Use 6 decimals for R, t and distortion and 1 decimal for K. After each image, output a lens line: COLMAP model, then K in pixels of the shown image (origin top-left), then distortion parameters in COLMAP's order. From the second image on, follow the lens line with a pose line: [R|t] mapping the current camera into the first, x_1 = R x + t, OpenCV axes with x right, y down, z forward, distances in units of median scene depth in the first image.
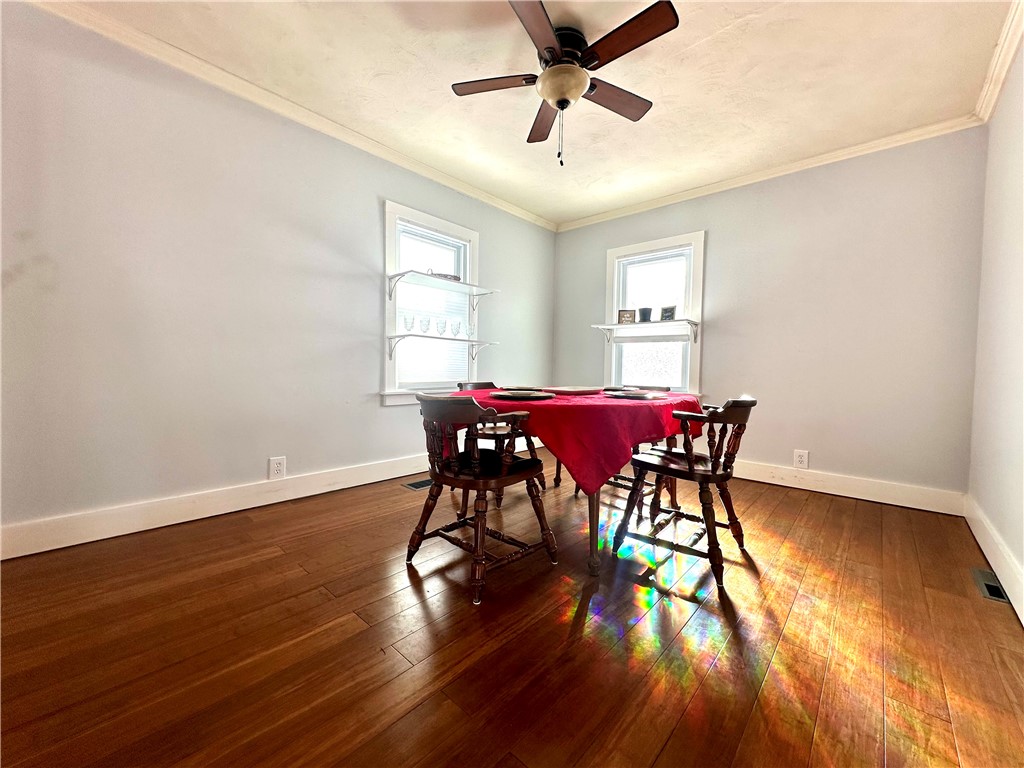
lens RADIAL K [[419.7, 0, 509.3], [0, 419.7, 384.1], [0, 0, 1]] dist [0.002263, 0.000514]
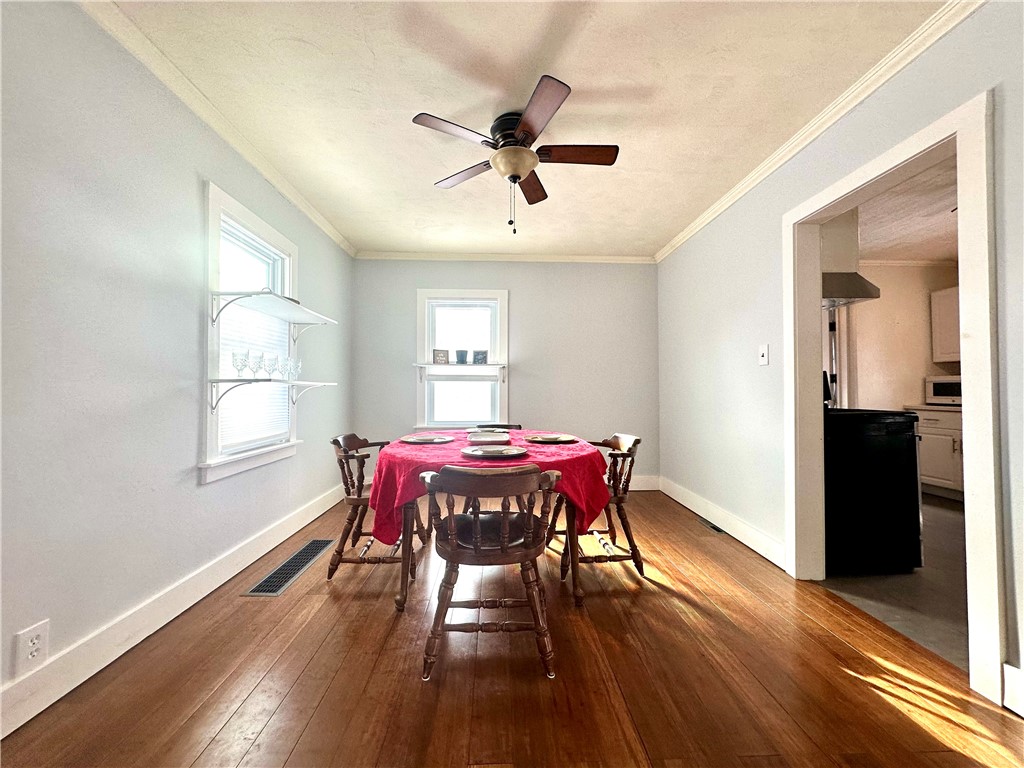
lens RADIAL K [[426.7, 0, 512.3], [0, 426.7, 382.9], [0, 0, 1]] dist [0.000845, 0.000203]
pose [[0.693027, -0.003033, 0.720905, -0.406804], [0.036957, 0.998826, -0.031325, -0.062541], [-0.719963, 0.048351, 0.692326, 0.159884]]
